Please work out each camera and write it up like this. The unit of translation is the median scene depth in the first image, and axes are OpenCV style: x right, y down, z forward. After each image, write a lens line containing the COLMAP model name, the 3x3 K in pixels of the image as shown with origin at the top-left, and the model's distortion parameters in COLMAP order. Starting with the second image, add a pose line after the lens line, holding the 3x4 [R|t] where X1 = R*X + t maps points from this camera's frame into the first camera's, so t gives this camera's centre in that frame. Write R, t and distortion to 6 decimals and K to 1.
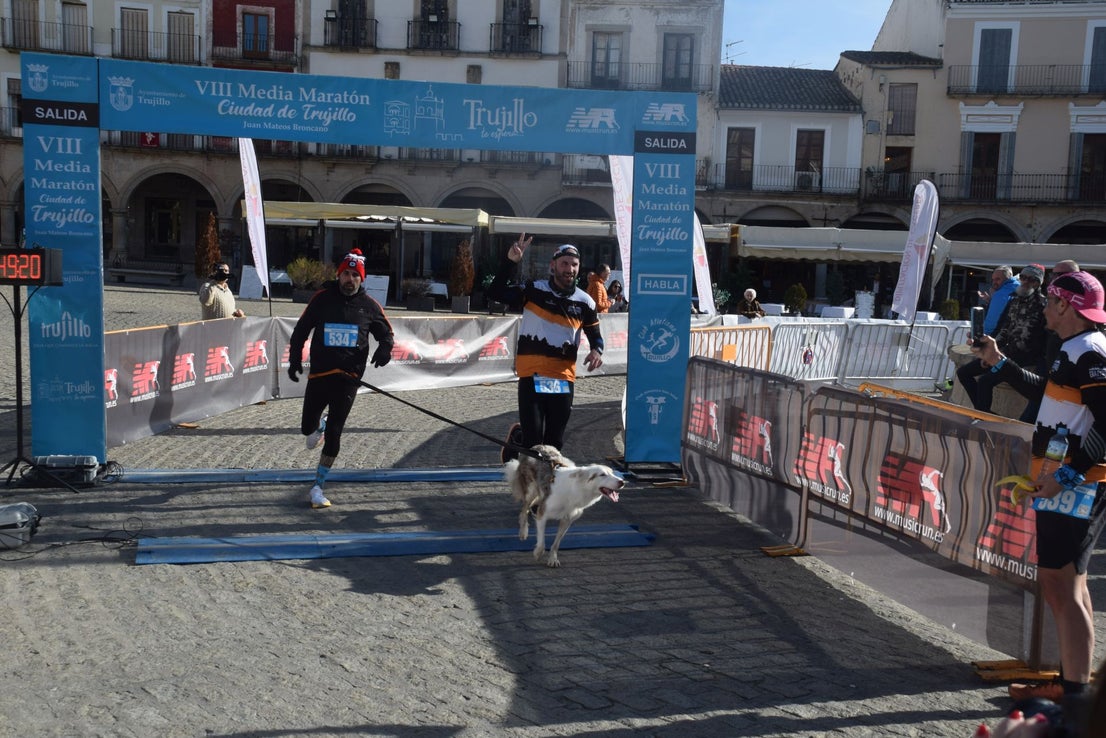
lens RADIAL K [[1316.5, 0, 546.8], [0, 1316.5, 364.6], [0, 0, 1]] dist [0.117813, 0.000000]
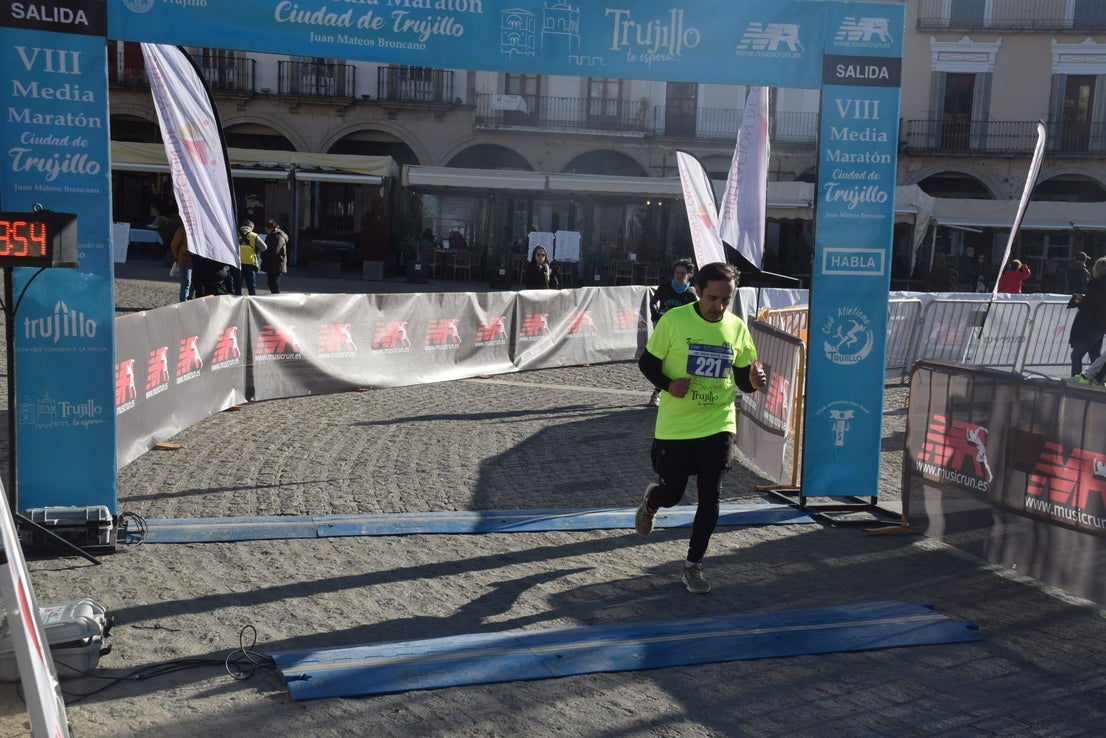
lens RADIAL K [[1471.7, 0, 557.8], [0, 1471.7, 372.1], [0, 0, 1]] dist [0.199072, 0.000000]
pose [[0.993861, -0.006328, 0.110456, -0.175820], [0.003310, 0.999617, 0.027485, -0.021736], [-0.110588, -0.026951, 0.993501, 0.175280]]
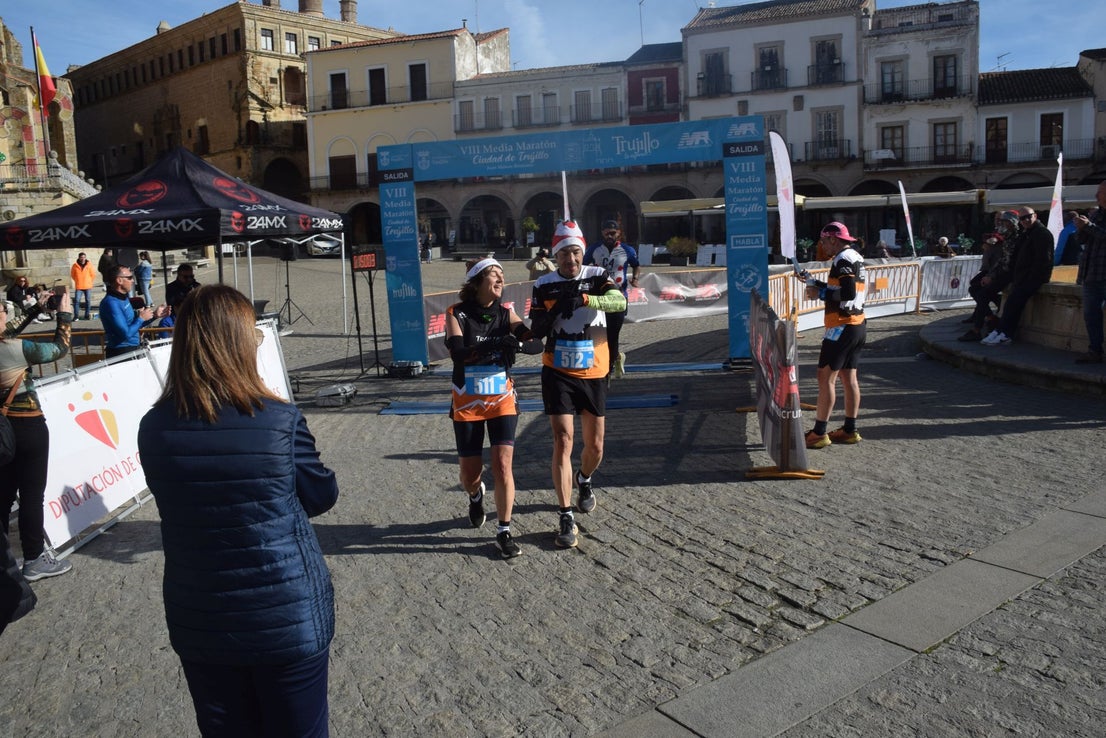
lens RADIAL K [[889.6, 0, 545.4], [0, 889.6, 369.6], [0, 0, 1]] dist [-0.145314, 0.101524]
pose [[0.916118, -0.021821, -0.400314, 0.279772], [0.050023, 0.996936, 0.060136, 0.014361], [0.397776, -0.075117, 0.914403, -0.037659]]
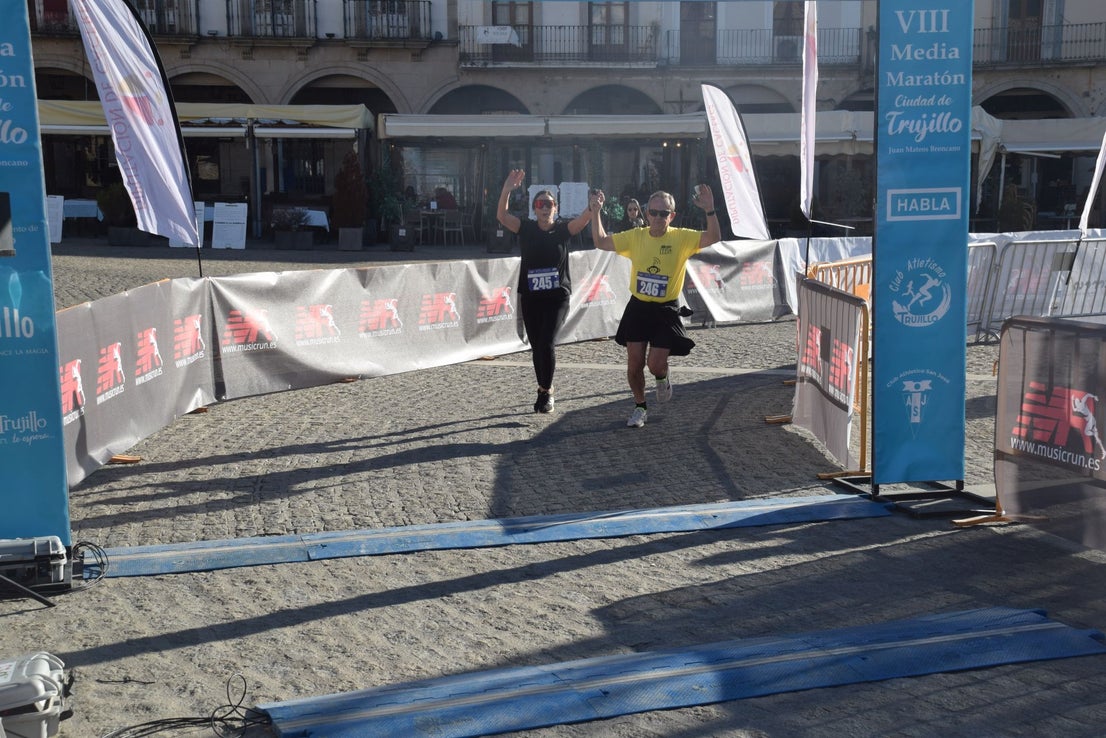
lens RADIAL K [[1692.4, 0, 556.4], [0, 1692.4, 374.7], [0, 0, 1]] dist [0.303241, 0.000000]
pose [[0.993057, -0.055412, 0.103769, -0.180543], [0.050966, 0.997685, 0.045021, -0.025340], [-0.106023, -0.039420, 0.993582, 0.192292]]
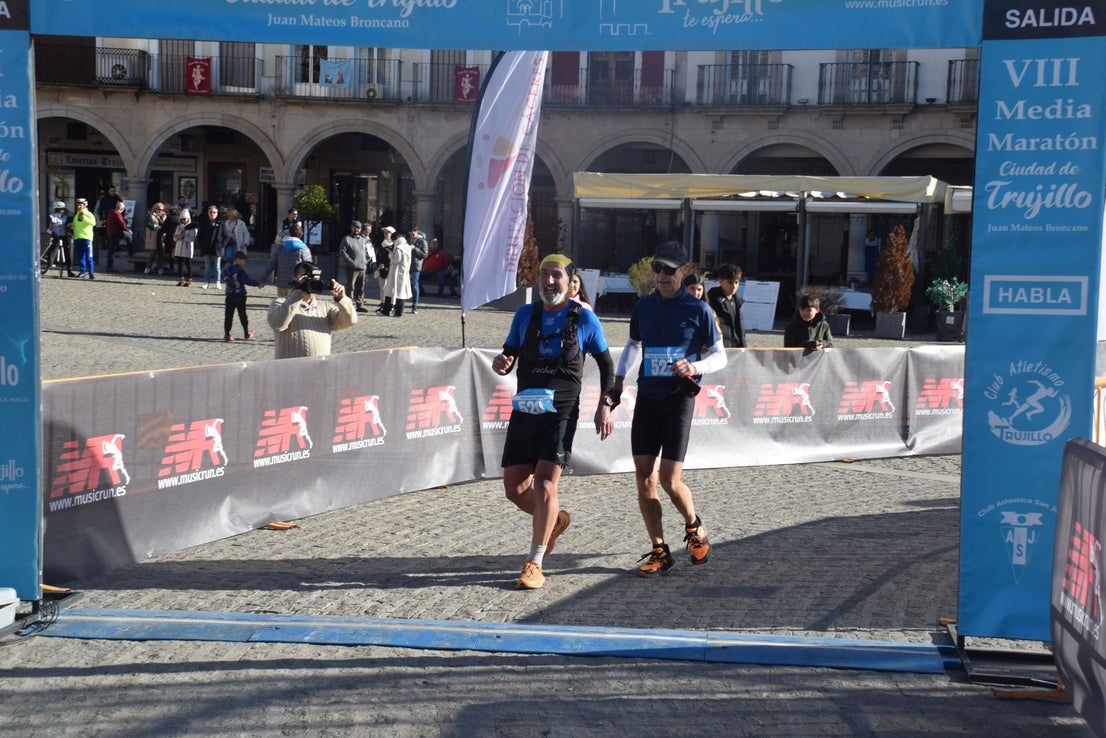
lens RADIAL K [[1884.3, 0, 552.0], [0, 1884.3, 371.9], [0, 0, 1]] dist [0.378578, 0.000000]
pose [[0.959897, 0.010704, -0.280148, 0.118592], [-0.016363, 0.999706, -0.017868, -0.014253], [0.279875, 0.021736, 0.959790, 0.225274]]
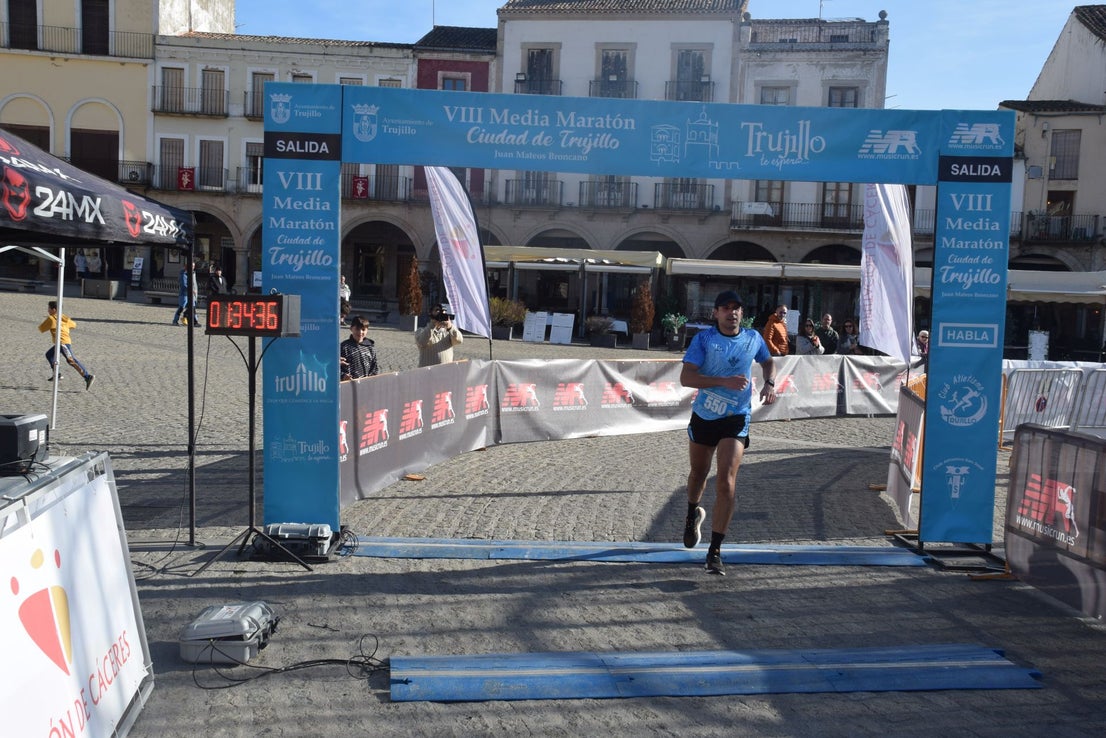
lens RADIAL K [[1151.9, 0, 550.5], [0, 1151.9, 374.0], [0, 0, 1]] dist [0.029070, 0.000000]
pose [[0.993025, 0.010773, -0.117413, -0.093533], [-0.012222, 0.999858, -0.011624, -0.023933], [0.117271, 0.012978, 0.993015, 0.227675]]
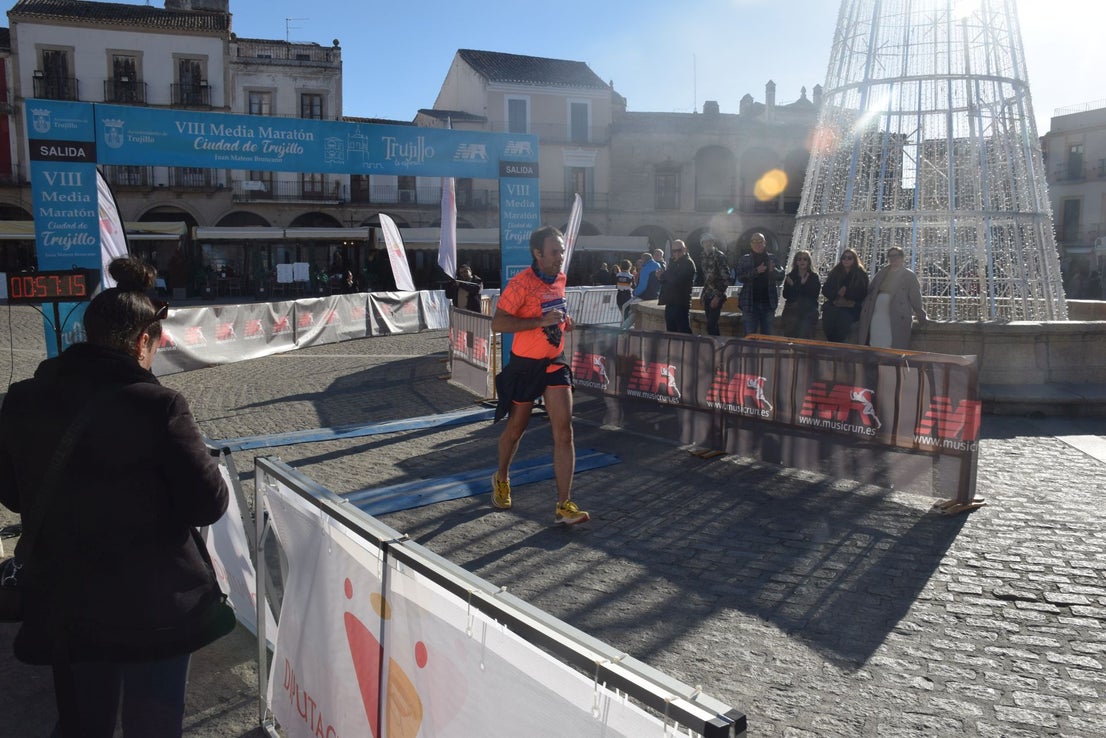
lens RADIAL K [[889.6, 0, 557.6], [0, 889.6, 380.6], [0, 0, 1]] dist [-0.145314, 0.101524]
pose [[0.909902, -0.090568, 0.404817, -0.266435], [0.062209, 0.994631, 0.082697, -0.022854], [-0.410133, -0.050063, 0.910651, 0.135916]]
